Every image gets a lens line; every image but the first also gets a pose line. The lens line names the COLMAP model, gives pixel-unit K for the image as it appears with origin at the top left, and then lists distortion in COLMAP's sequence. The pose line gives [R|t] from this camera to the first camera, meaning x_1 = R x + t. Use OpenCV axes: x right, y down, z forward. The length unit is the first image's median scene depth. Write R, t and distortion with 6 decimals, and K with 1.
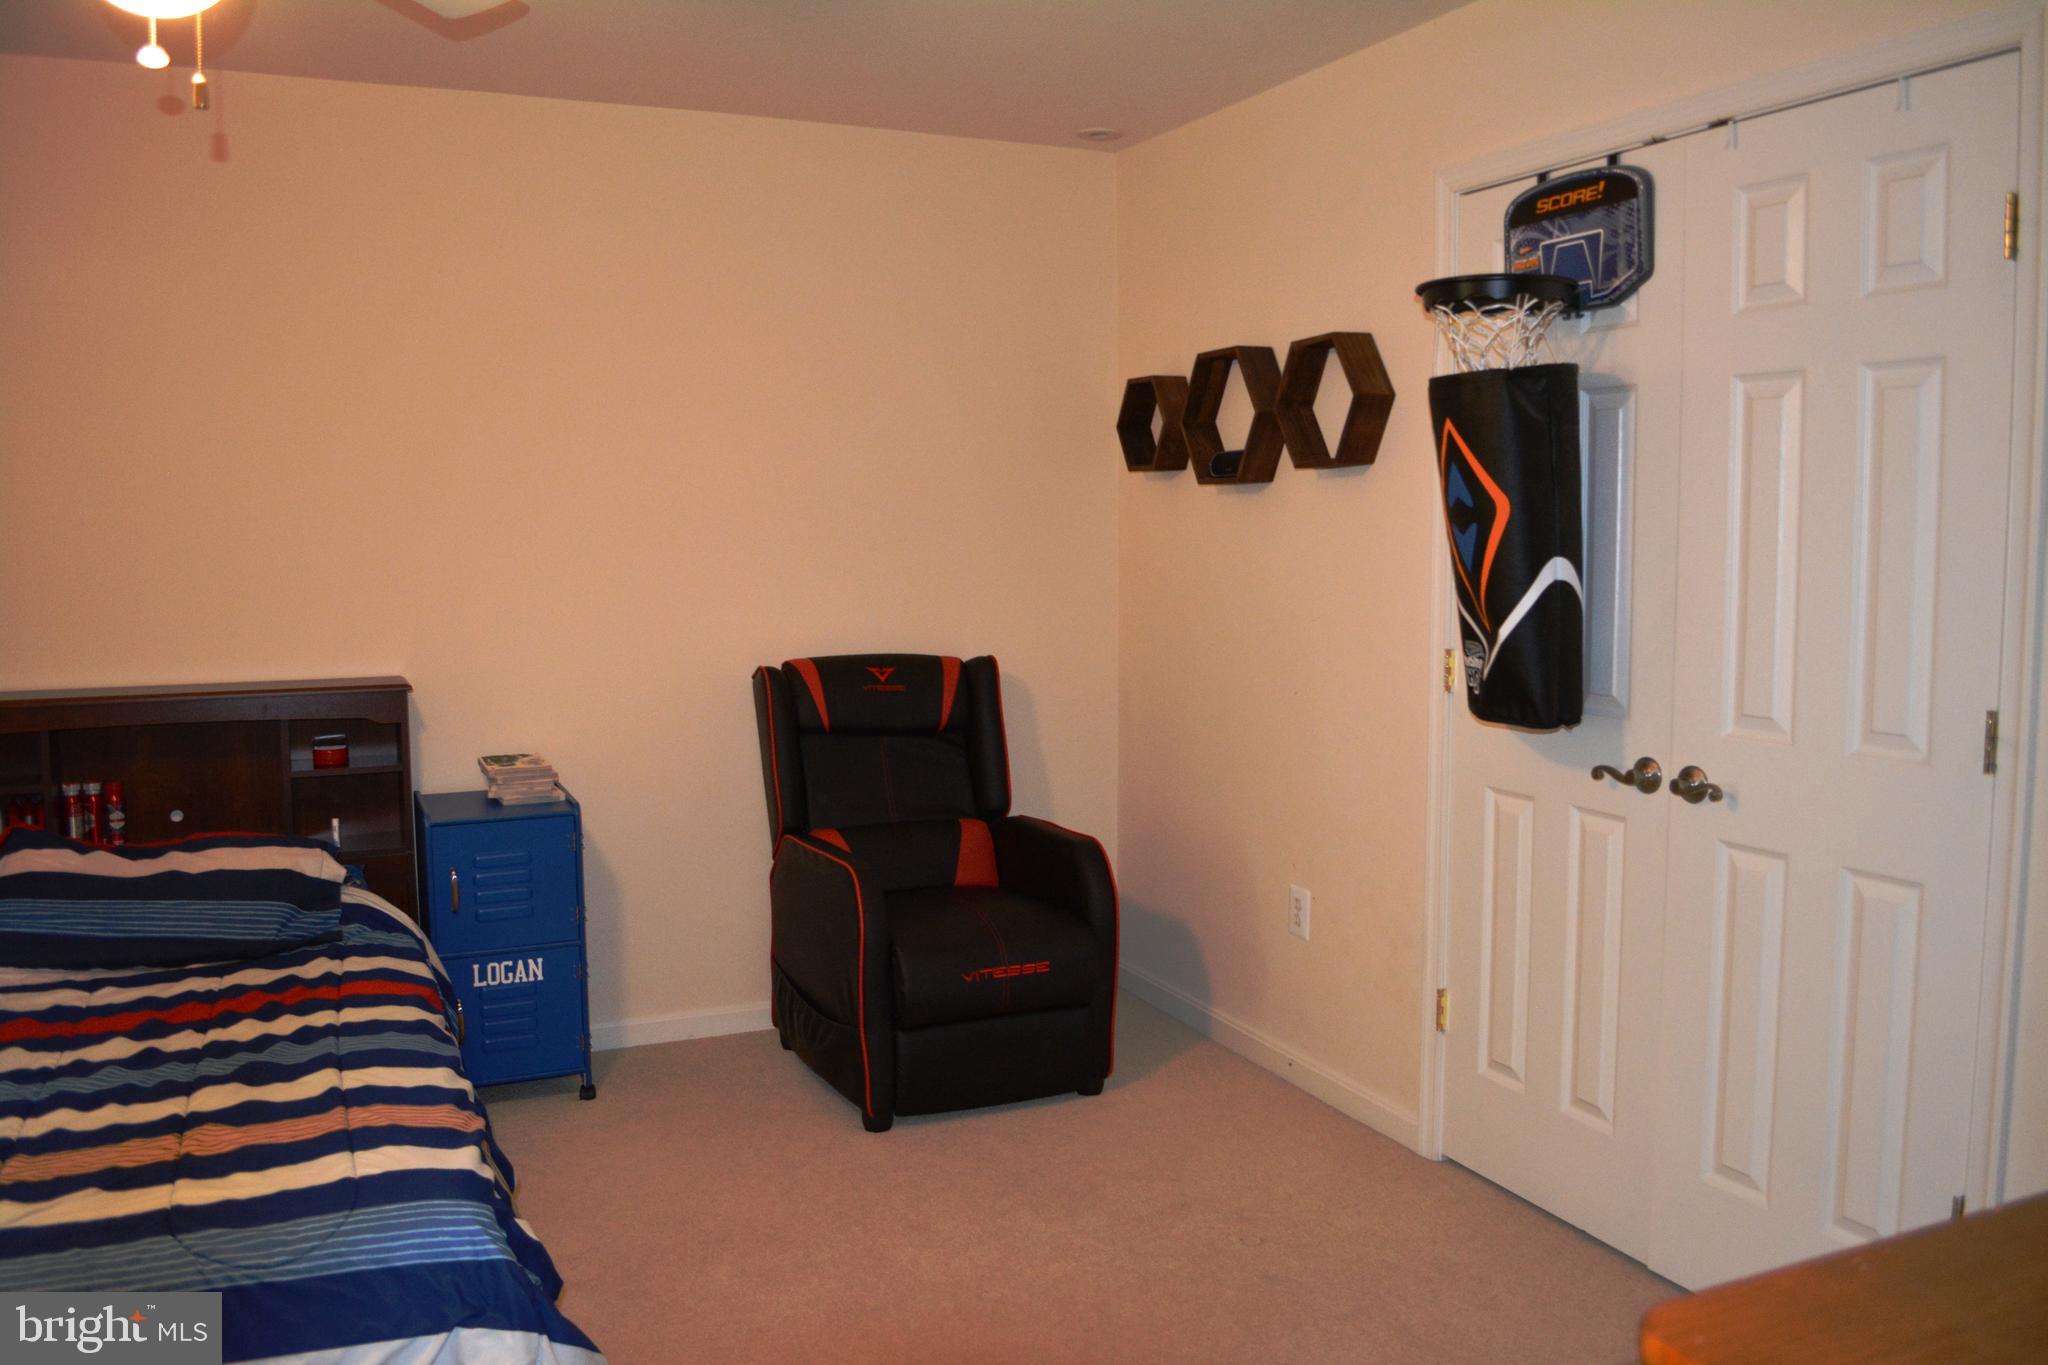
lens RADIAL K [[1613.6, 0, 1019.1], [0, 1613.6, 681.4], [0, 0, 1]] dist [-0.082216, 0.009602]
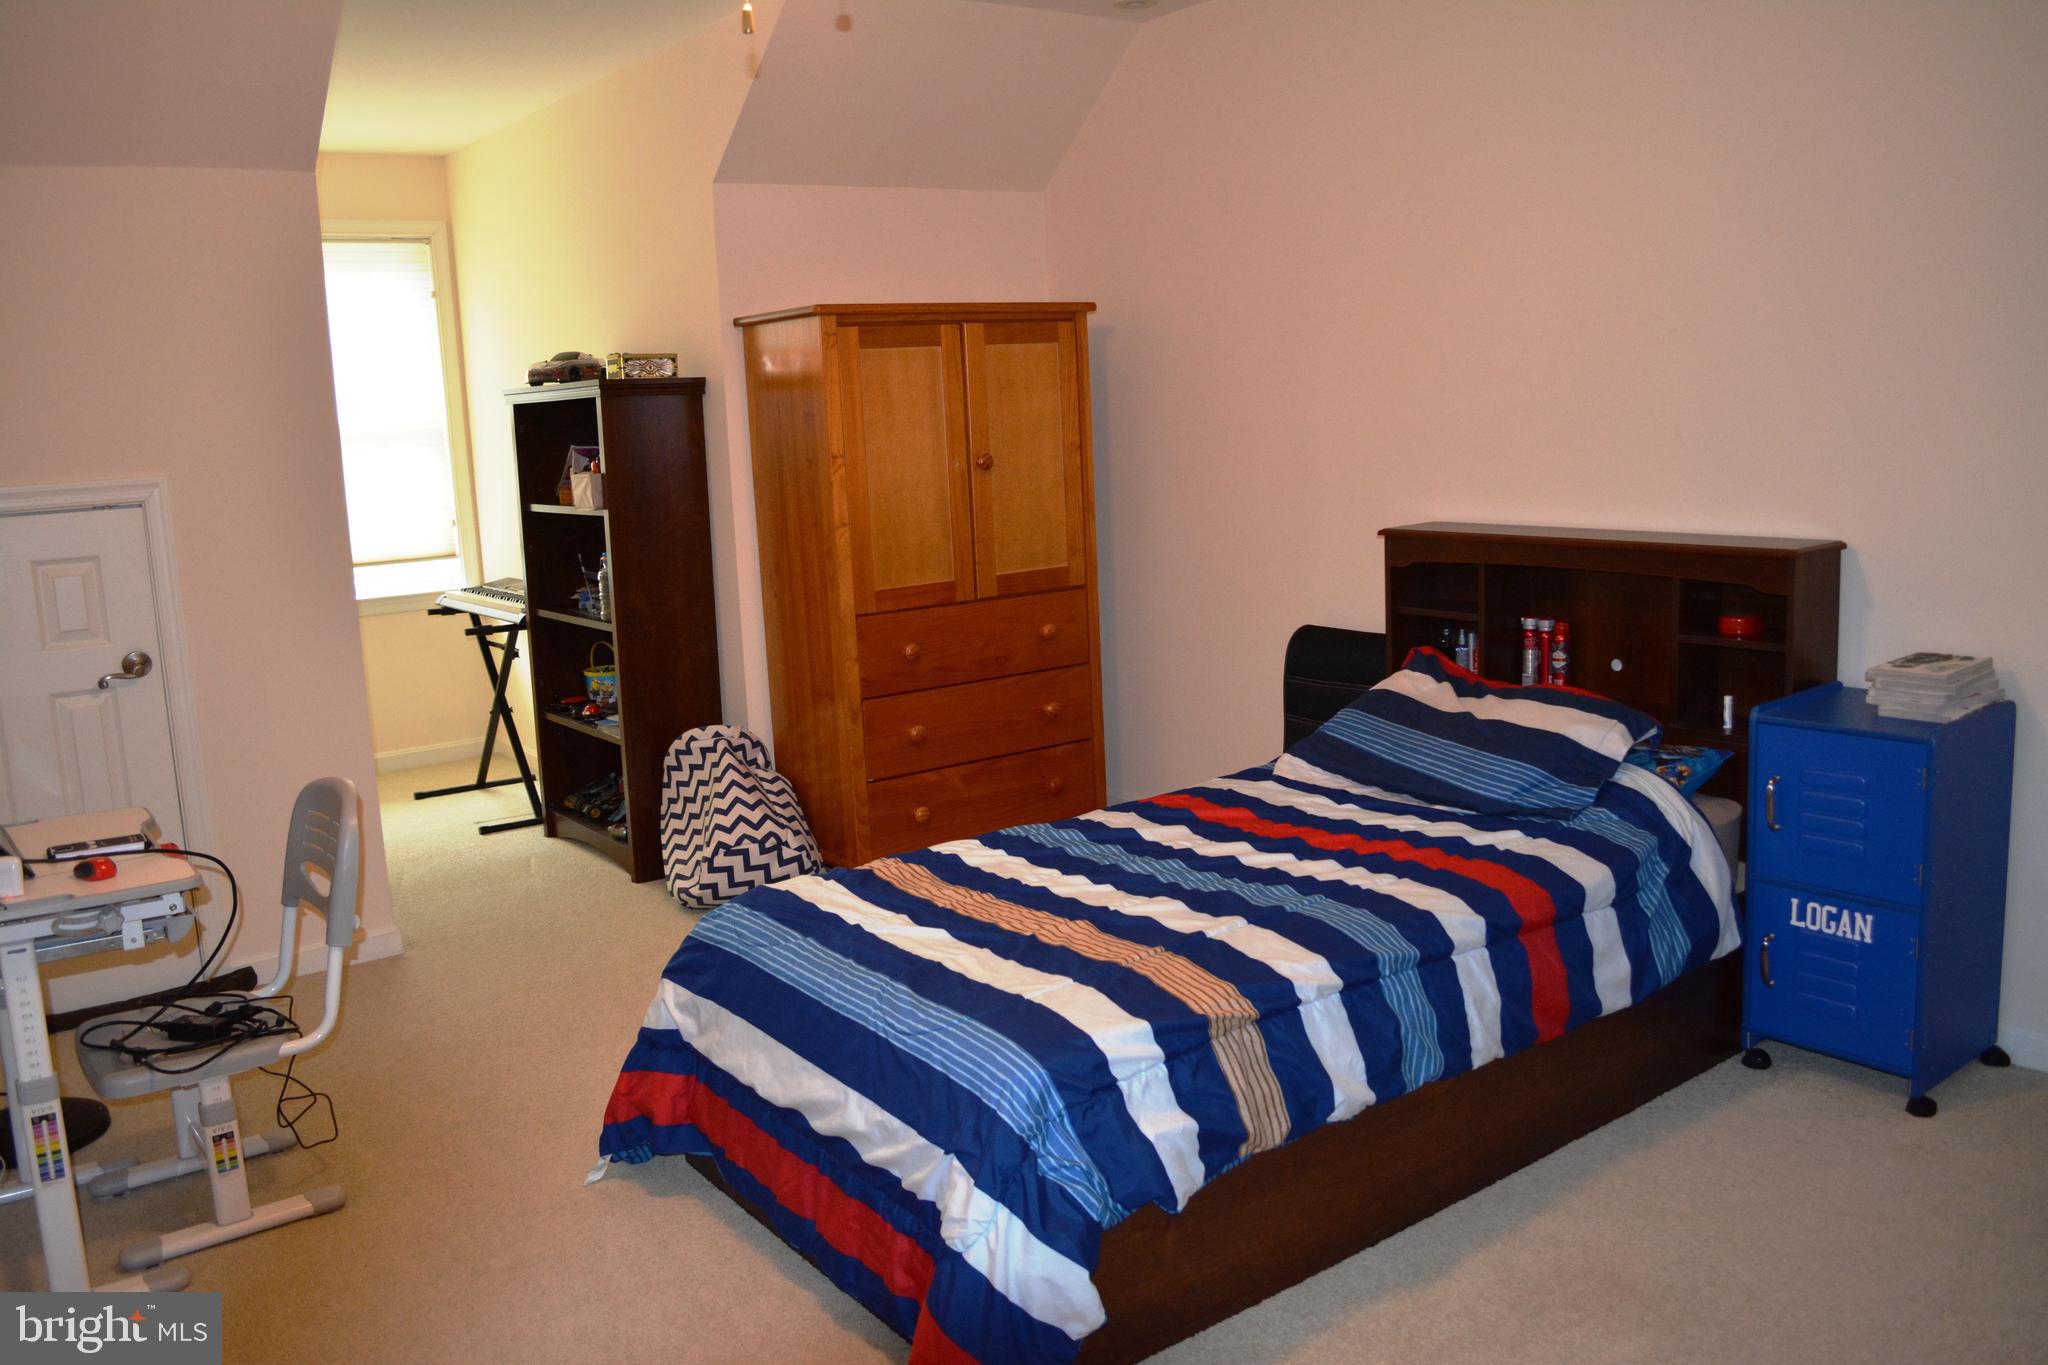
lens RADIAL K [[1613.6, 0, 1021.5], [0, 1613.6, 682.6], [0, 0, 1]] dist [-0.082216, 0.009602]
pose [[0.232455, 0.163095, -0.958835, 0.360148], [-0.057116, 0.986428, 0.153942, -0.038488], [0.970929, 0.018981, 0.238615, 0.451877]]
